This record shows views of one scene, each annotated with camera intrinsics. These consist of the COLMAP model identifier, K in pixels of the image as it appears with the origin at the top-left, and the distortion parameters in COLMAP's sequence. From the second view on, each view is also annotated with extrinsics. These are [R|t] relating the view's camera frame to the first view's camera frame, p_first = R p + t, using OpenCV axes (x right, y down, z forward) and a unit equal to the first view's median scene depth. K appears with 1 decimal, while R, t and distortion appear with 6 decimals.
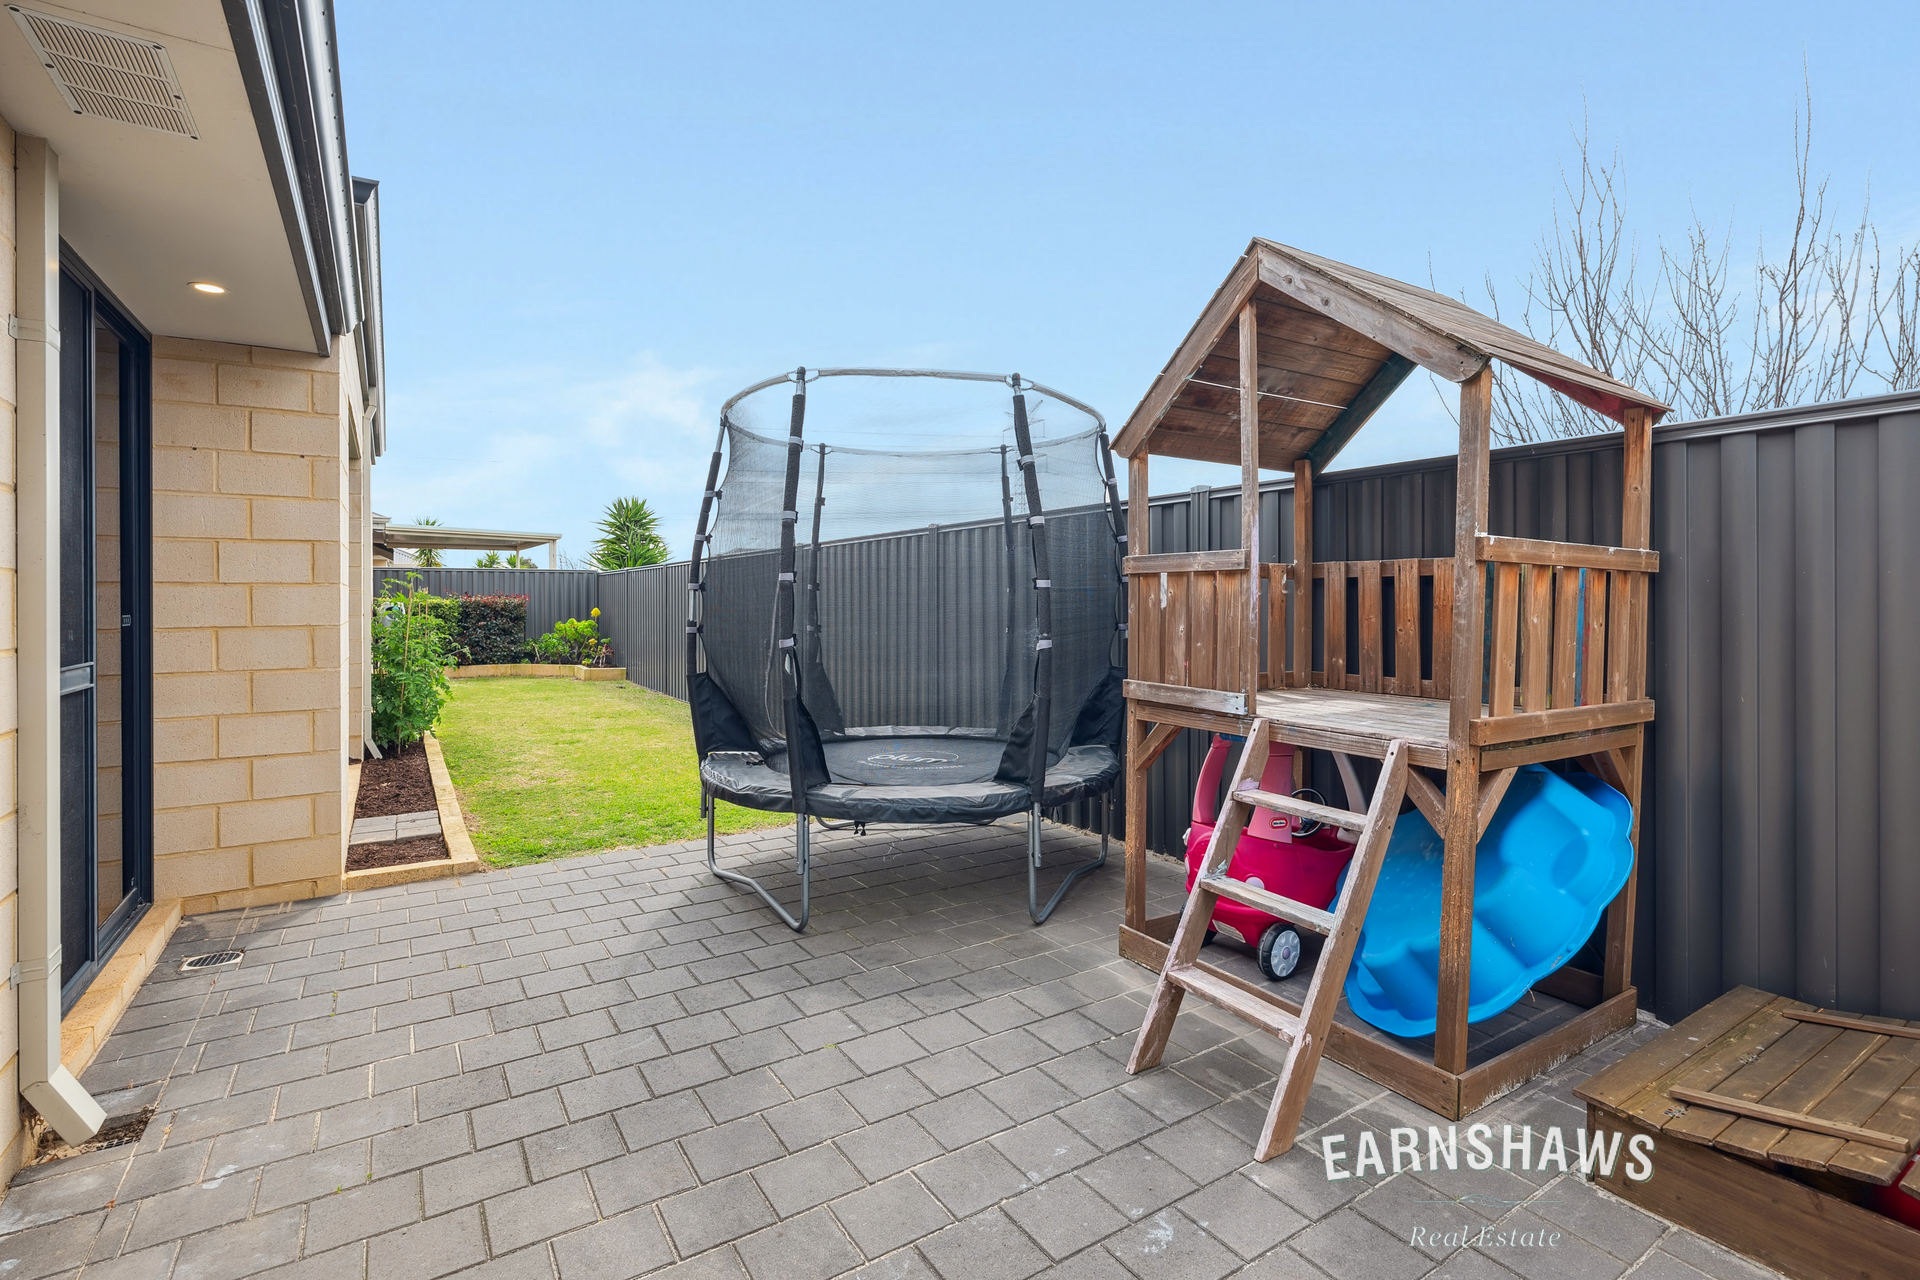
lens RADIAL K [[885.3, 0, 961.2], [0, 885.3, 629.1], [0, 0, 1]] dist [-0.010002, -0.000138]
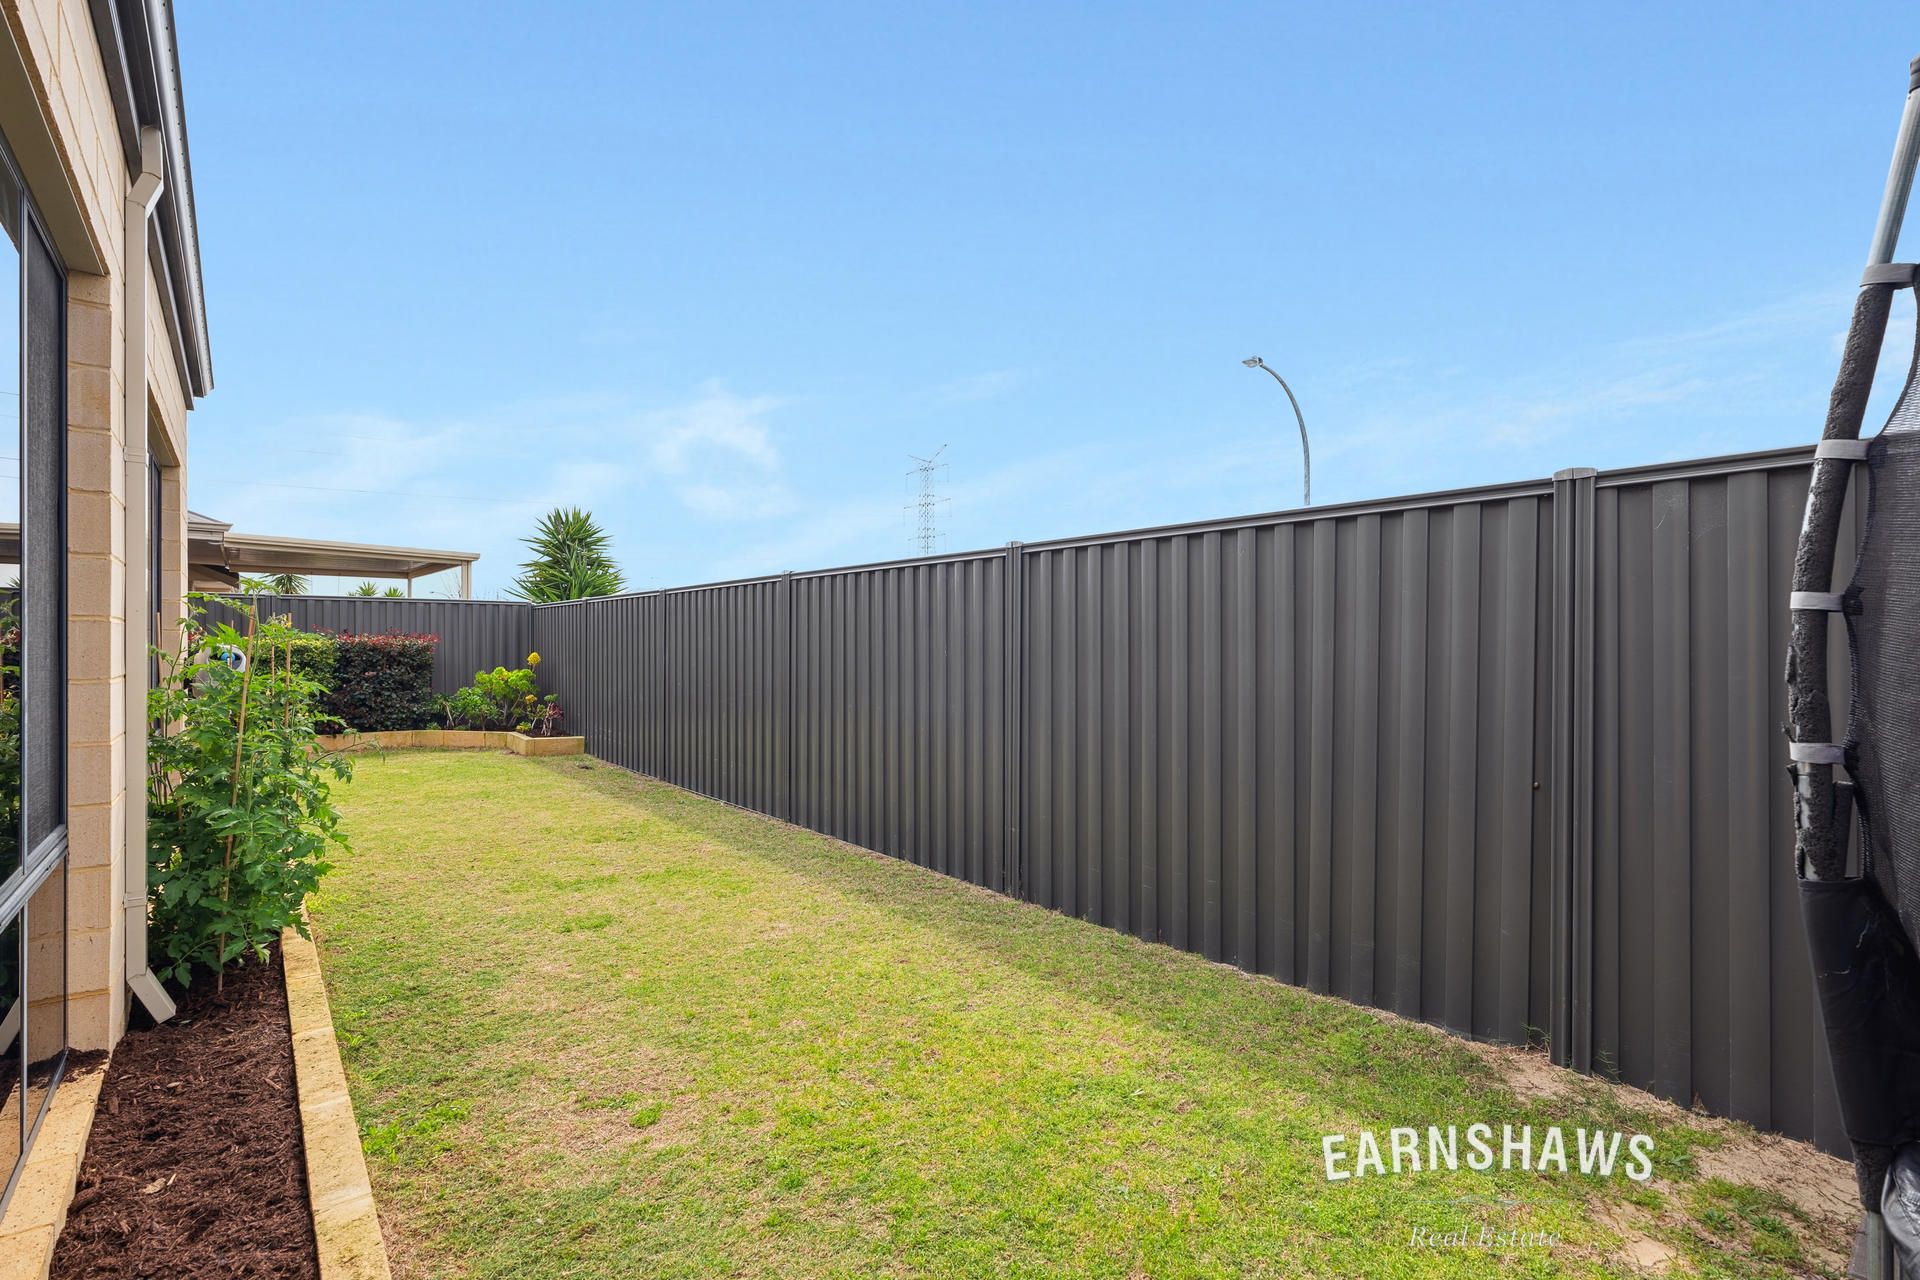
lens RADIAL K [[886.6, 0, 953.7], [0, 886.6, 668.9], [0, 0, 1]] dist [-0.003103, -0.000369]
pose [[0.994791, -0.000056, 0.101936, -0.144741], [0.000408, 0.999994, -0.003425, -0.007868], [-0.101936, 0.003449, 0.994785, 0.237502]]
